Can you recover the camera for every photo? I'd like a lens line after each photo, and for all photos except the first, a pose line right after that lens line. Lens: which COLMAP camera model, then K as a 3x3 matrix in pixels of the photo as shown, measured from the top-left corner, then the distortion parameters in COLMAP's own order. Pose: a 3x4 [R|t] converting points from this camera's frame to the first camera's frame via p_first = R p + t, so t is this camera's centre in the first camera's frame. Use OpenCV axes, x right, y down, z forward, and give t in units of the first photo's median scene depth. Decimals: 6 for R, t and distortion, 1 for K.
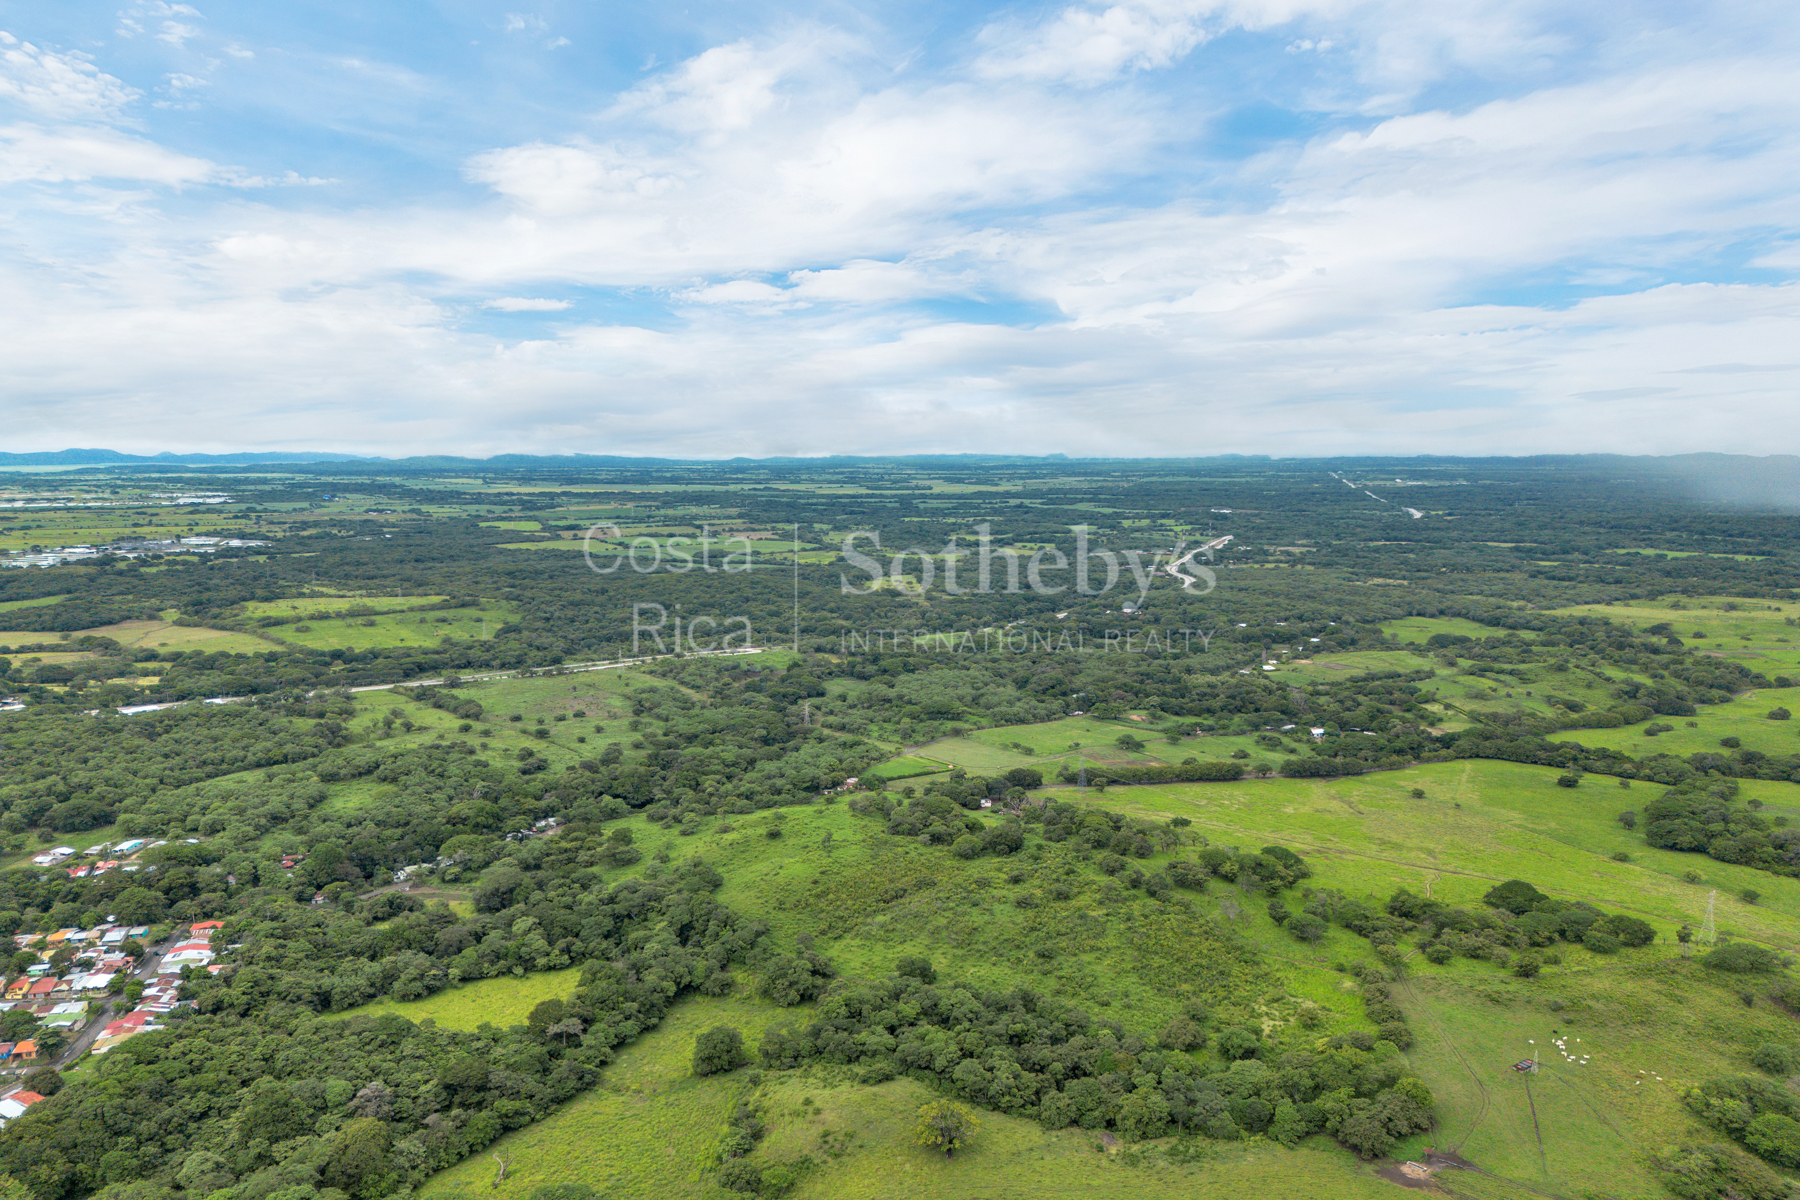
lens RADIAL K [[1241.4, 0, 899.2], [0, 1241.4, 600.0], [0, 0, 1]] dist [-0.006207, -0.011292]
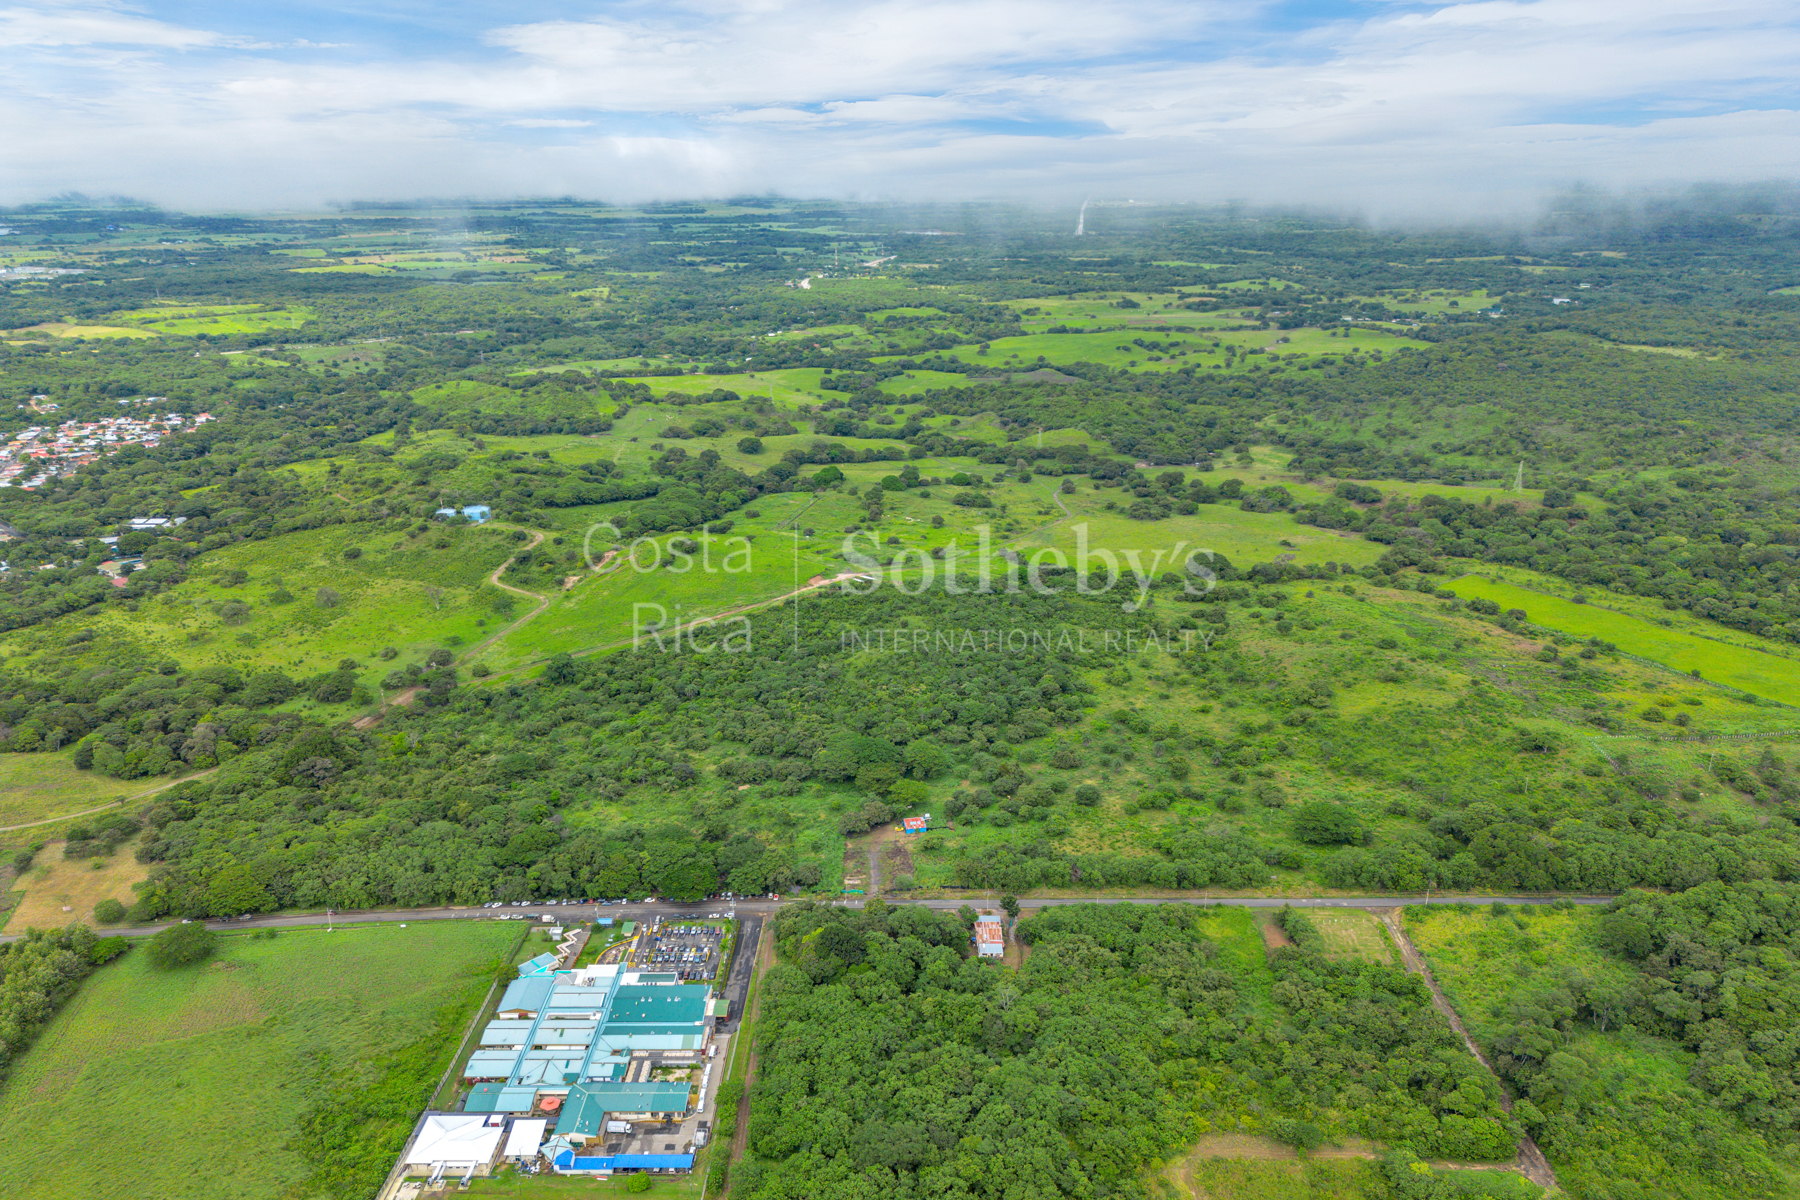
lens RADIAL K [[1241.4, 0, 898.6], [0, 1241.4, 599.0], [0, 0, 1]] dist [-0.006207, -0.011292]
pose [[0.990516, -0.045759, 0.129551, 0.185345], [0.016808, 0.976184, 0.216293, 0.035420], [-0.136362, -0.212065, 0.967695, -0.627512]]
